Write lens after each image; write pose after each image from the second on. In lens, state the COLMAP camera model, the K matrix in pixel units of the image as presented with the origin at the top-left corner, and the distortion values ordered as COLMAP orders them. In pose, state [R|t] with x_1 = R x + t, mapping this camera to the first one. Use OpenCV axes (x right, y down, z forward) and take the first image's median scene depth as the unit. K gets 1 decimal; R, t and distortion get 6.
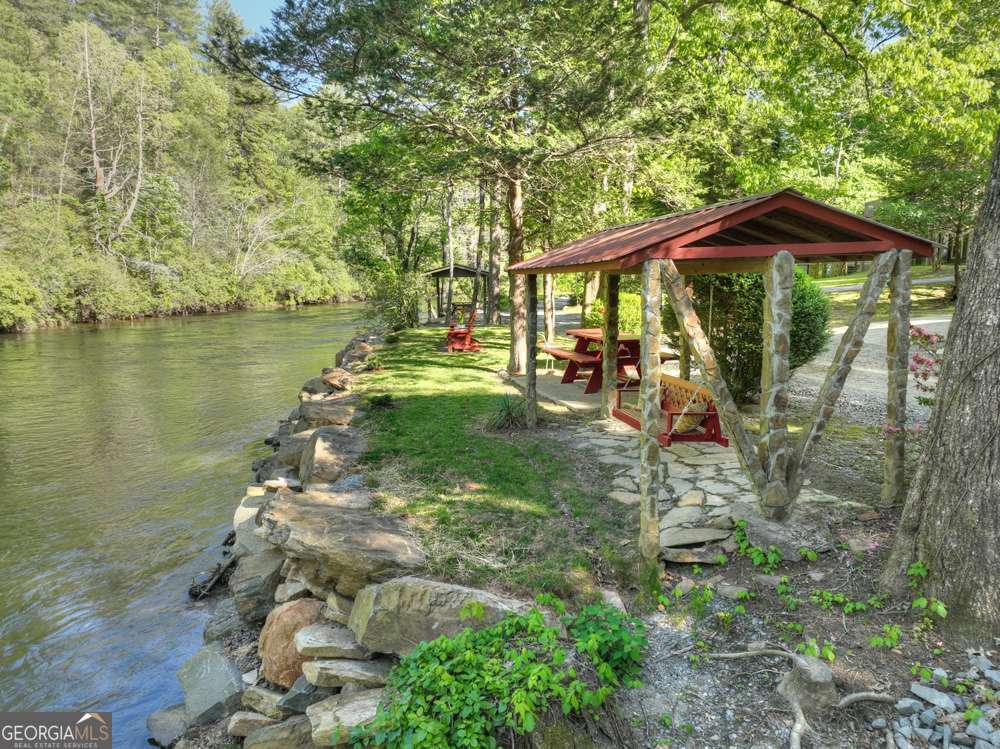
lens RADIAL K [[700.2, 0, 503.4], [0, 700.2, 376.0], [0, 0, 1]] dist [-0.001062, 0.017827]
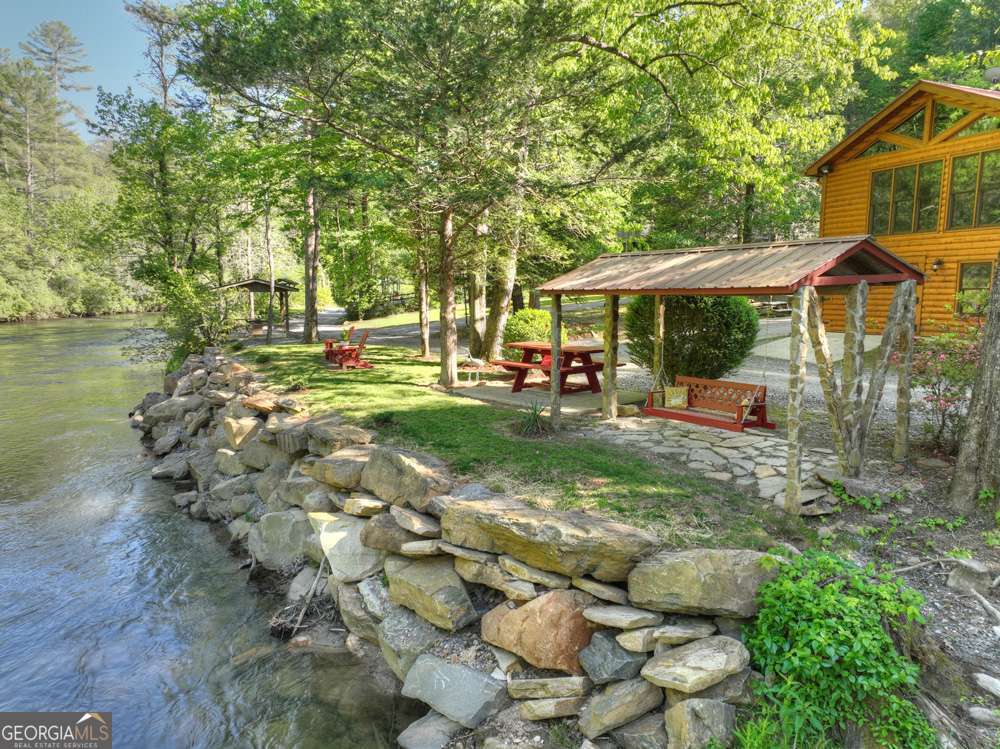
lens RADIAL K [[700.2, 0, 503.0], [0, 700.2, 372.8], [0, 0, 1]] dist [-0.001062, 0.017827]
pose [[0.920720, -0.041923, 0.387966, -0.311868], [0.051189, 0.998597, -0.013574, -0.005199], [-0.386852, 0.032358, 0.921574, 0.002158]]
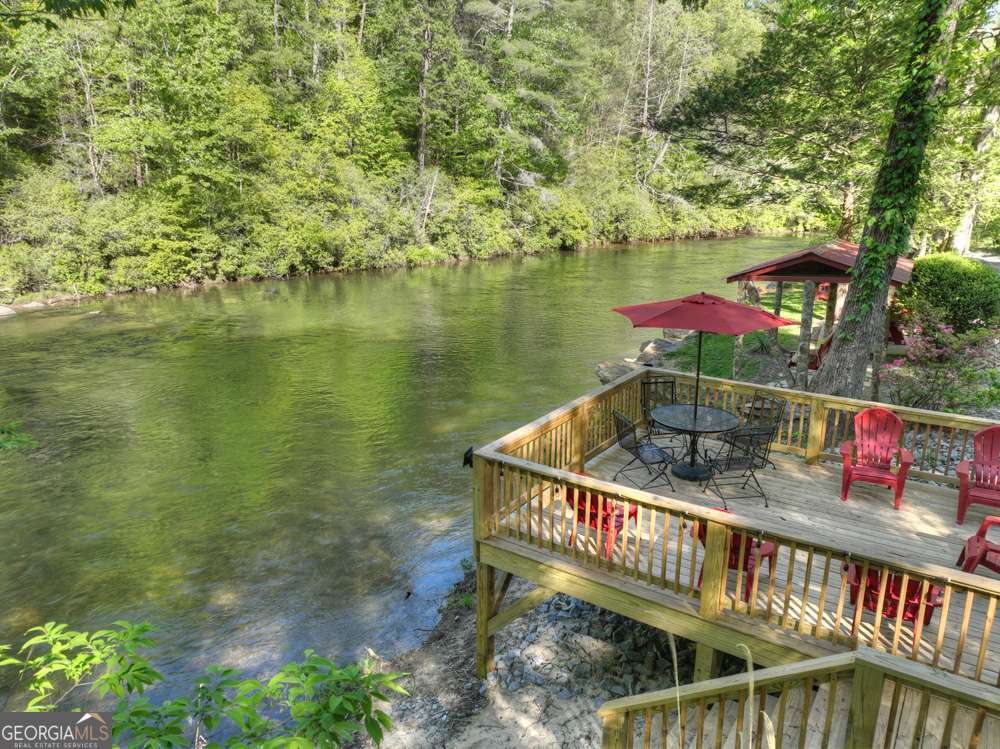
lens RADIAL K [[700.2, 0, 501.9], [0, 700.2, 376.6], [0, 0, 1]] dist [-0.001062, 0.017827]
pose [[0.747554, 0.172447, -0.641424, 0.439023], [-0.094750, 0.983519, 0.153991, -0.049421], [0.657408, -0.054341, 0.751573, -0.493751]]
